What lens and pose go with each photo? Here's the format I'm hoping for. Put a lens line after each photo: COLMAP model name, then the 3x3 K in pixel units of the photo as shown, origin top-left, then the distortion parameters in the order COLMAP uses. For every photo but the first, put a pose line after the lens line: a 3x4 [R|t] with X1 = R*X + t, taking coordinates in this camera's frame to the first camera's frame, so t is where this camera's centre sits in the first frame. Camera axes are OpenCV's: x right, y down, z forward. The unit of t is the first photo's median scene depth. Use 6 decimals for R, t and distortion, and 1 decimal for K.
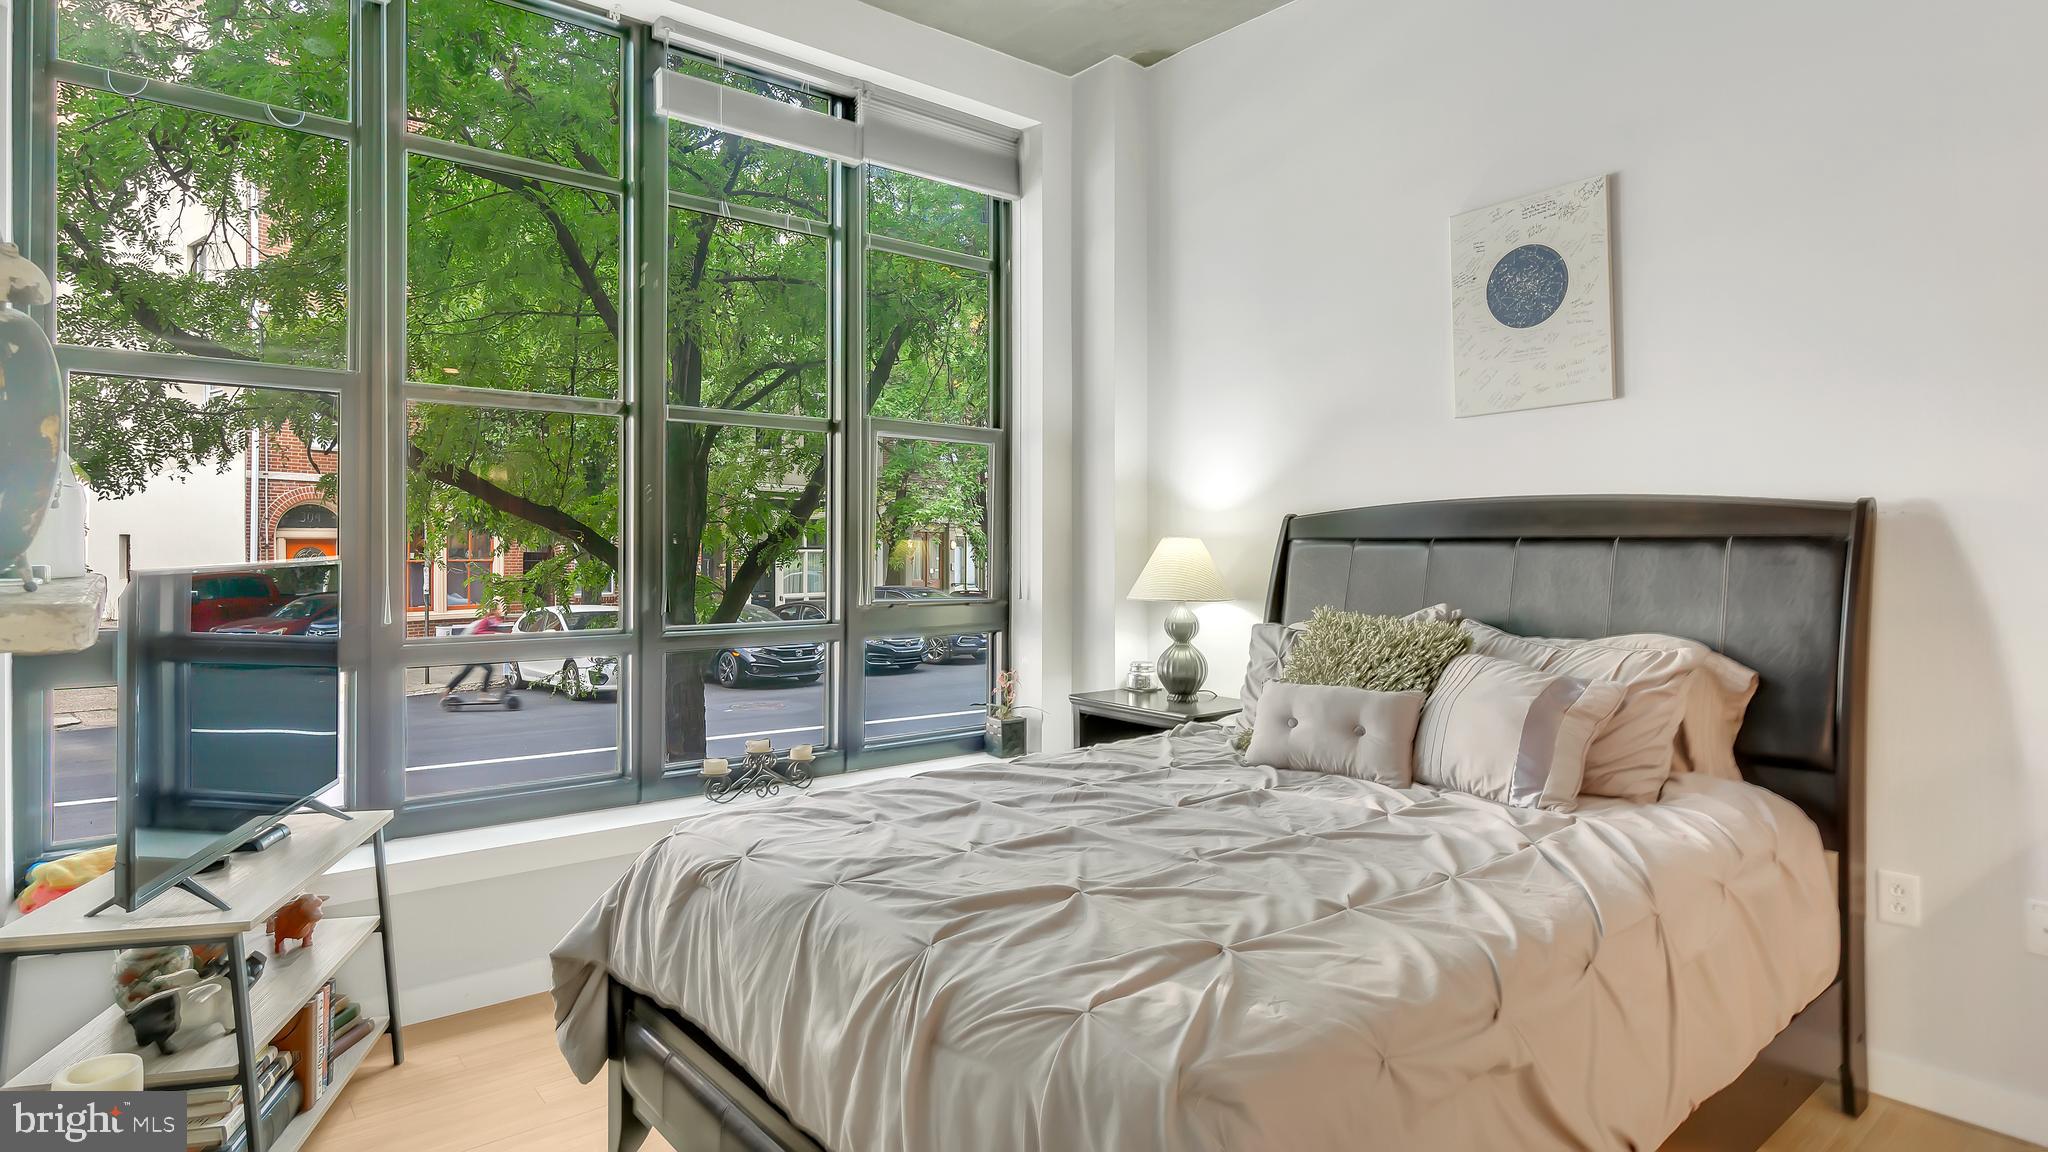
lens RADIAL K [[1085.2, 0, 1022.9], [0, 1085.2, 540.7], [0, 0, 1]] dist [-0.002970, -0.000328]
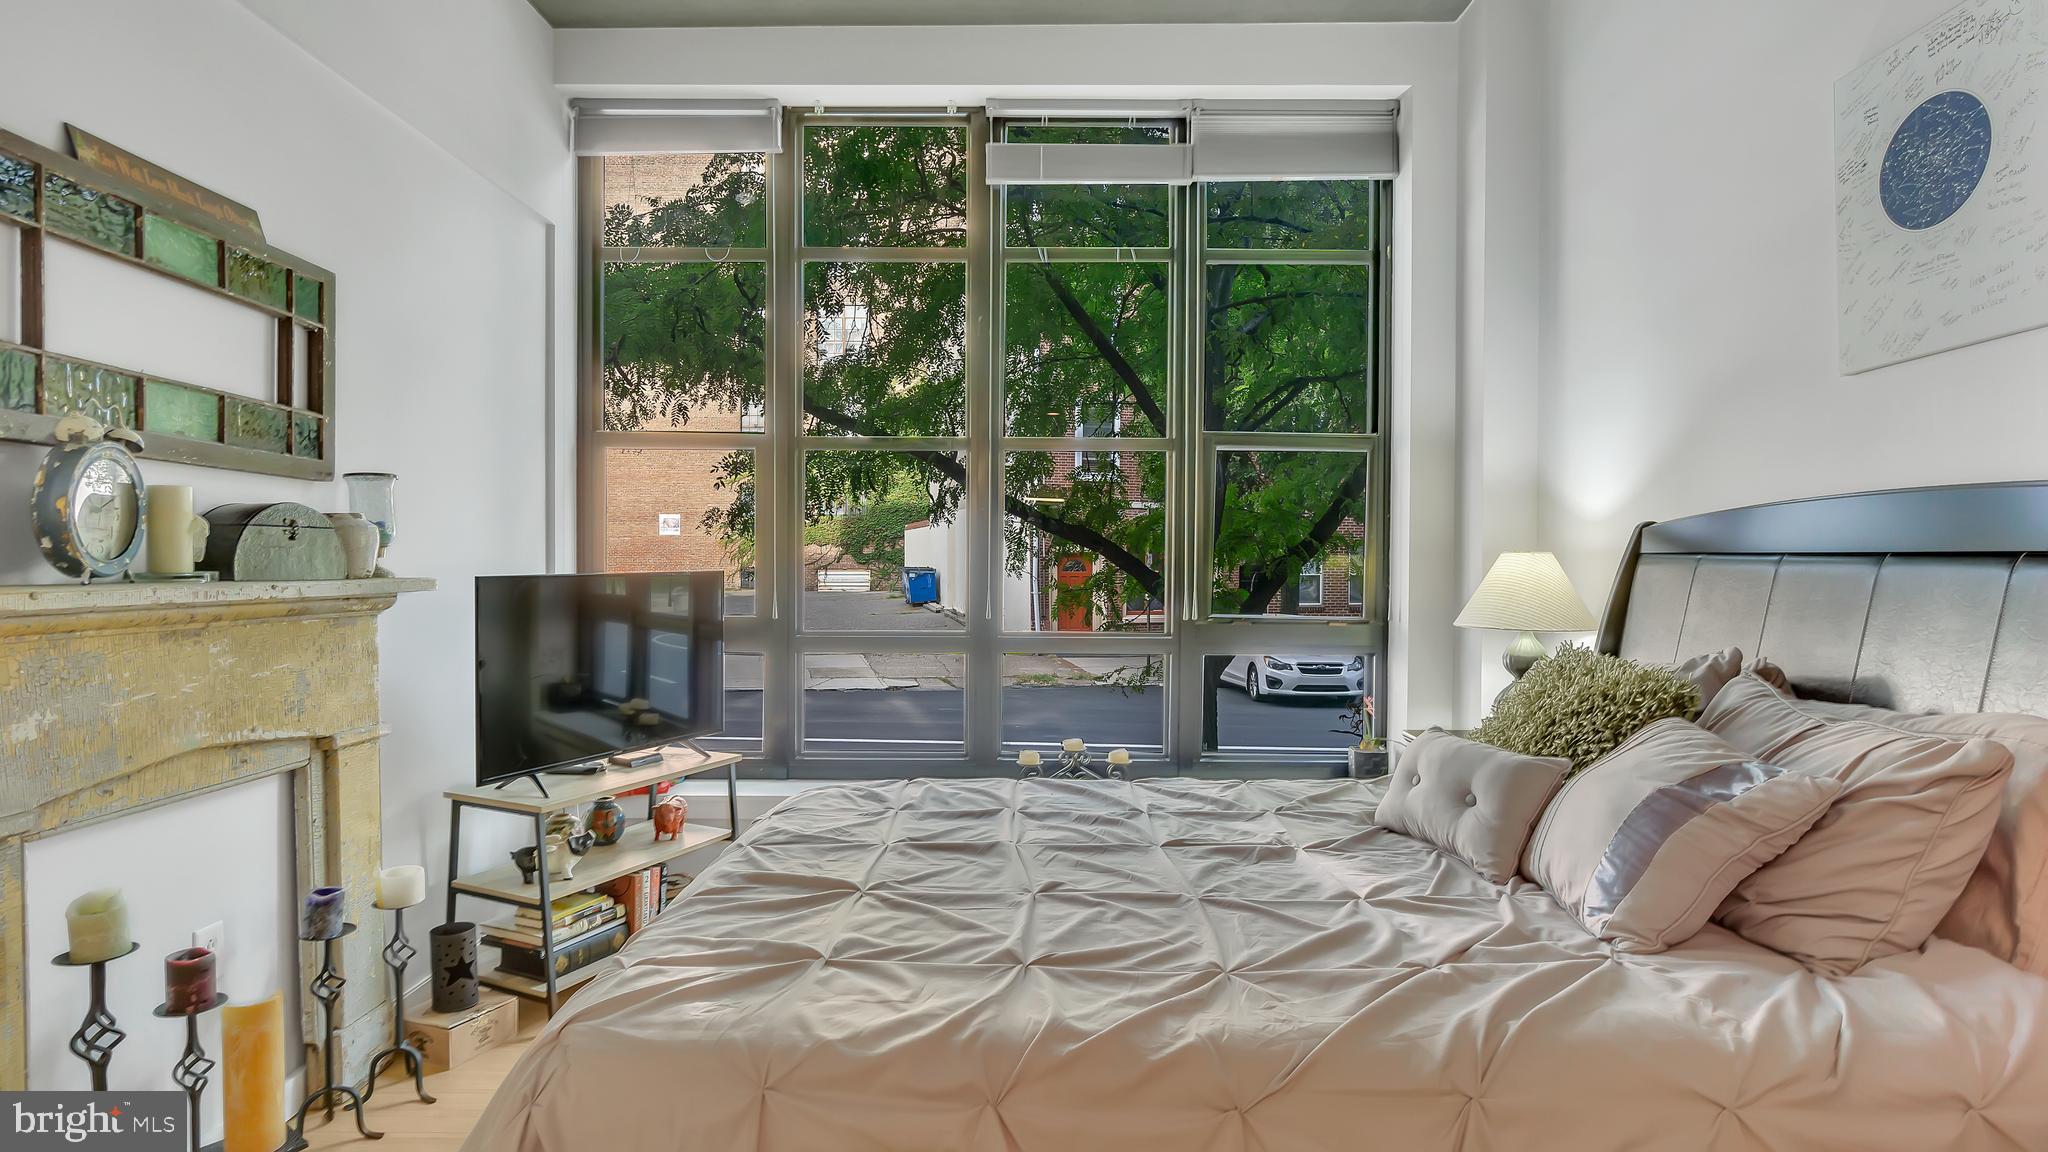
lens RADIAL K [[1062.5, 0, 1011.5], [0, 1062.5, 573.6], [0, 0, 1]] dist [0.001596, -0.000305]
pose [[0.770846, 0.009171, -0.636956, 0.424930], [0.003002, 0.999833, 0.018028, -0.003086], [0.637015, -0.015809, 0.770690, 0.154123]]
